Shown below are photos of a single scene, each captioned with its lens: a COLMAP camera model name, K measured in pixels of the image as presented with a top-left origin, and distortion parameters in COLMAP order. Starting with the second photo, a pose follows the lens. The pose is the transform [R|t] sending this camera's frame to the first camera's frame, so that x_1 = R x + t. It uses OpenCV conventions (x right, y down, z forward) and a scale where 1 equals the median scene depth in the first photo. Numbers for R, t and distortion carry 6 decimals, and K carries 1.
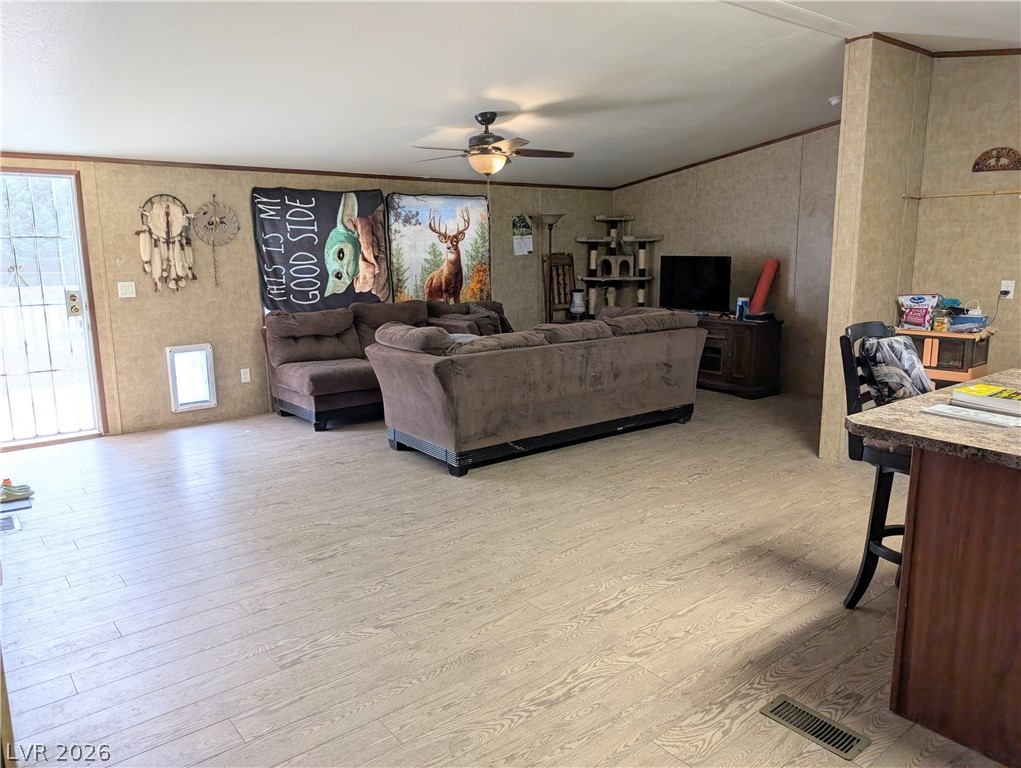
lens RADIAL K [[726.5, 0, 505.7], [0, 726.5, 381.3], [0, 0, 1]] dist [0.011912, -0.013756]
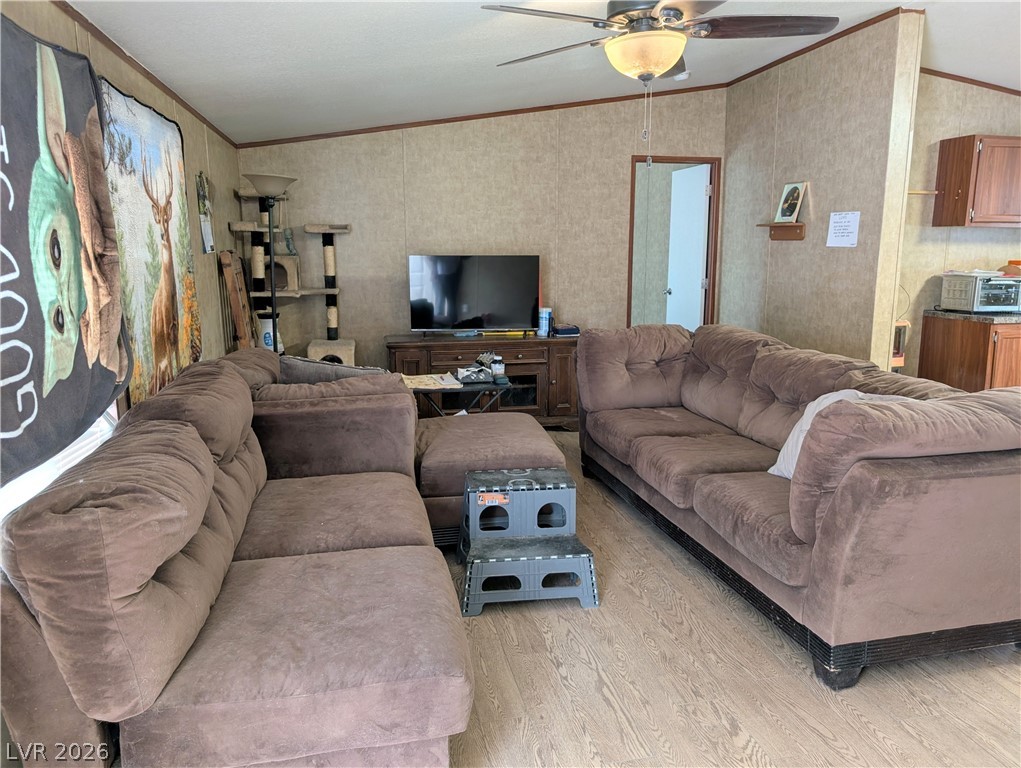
lens RADIAL K [[726.5, 0, 510.5], [0, 726.5, 385.5], [0, 0, 1]] dist [0.011912, -0.013756]
pose [[0.460566, -0.158802, 0.873305, -0.382421], [0.158082, 0.982812, 0.095346, -0.110641], [-0.873435, 0.094140, 0.477753, 0.652834]]
